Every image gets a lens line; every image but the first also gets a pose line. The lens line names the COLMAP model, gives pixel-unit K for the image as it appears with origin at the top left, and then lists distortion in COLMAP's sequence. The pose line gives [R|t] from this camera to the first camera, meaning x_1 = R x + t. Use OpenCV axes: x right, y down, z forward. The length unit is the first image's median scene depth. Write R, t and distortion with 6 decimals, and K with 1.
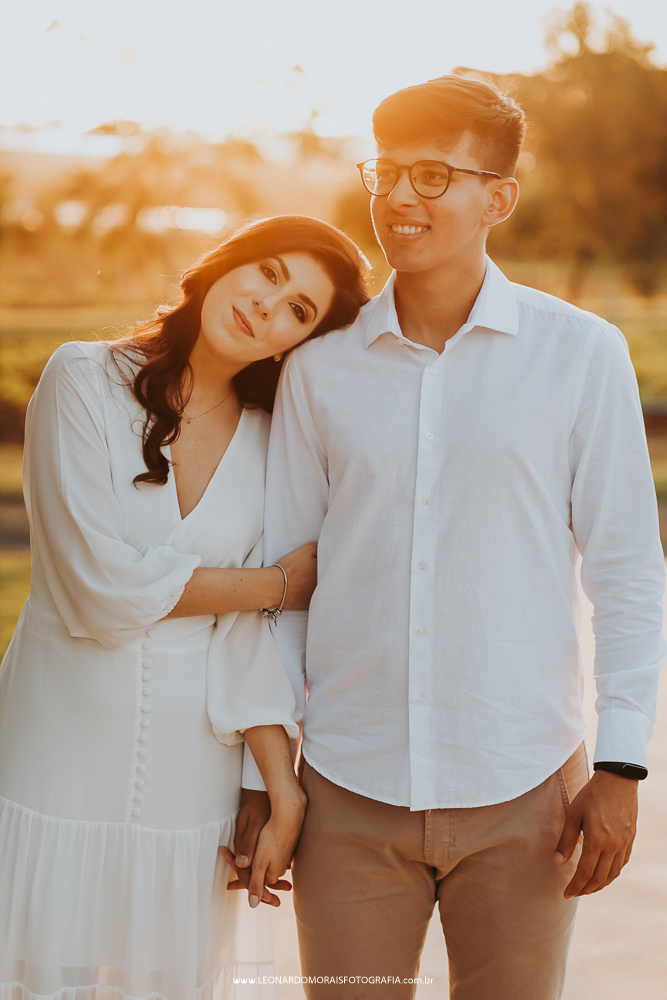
lens RADIAL K [[2313.6, 0, 341.8], [0, 2313.6, 491.7], [0, 0, 1]] dist [0.824886, 0.000000]
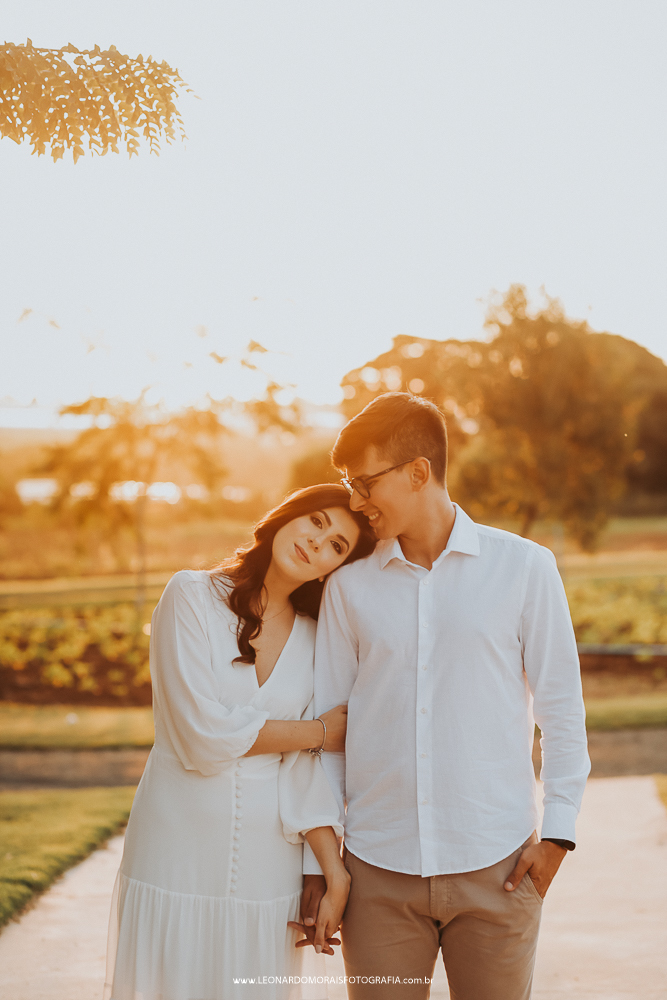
lens RADIAL K [[2313.6, 0, 336.1], [0, 2313.6, 498.9], [0, 0, 1]] dist [0.824886, 0.000000]
pose [[0.999474, -0.027026, 0.017913, -0.044320], [0.028810, 0.993710, -0.108212, 0.055250], [-0.014876, 0.108671, 0.993966, -0.510947]]
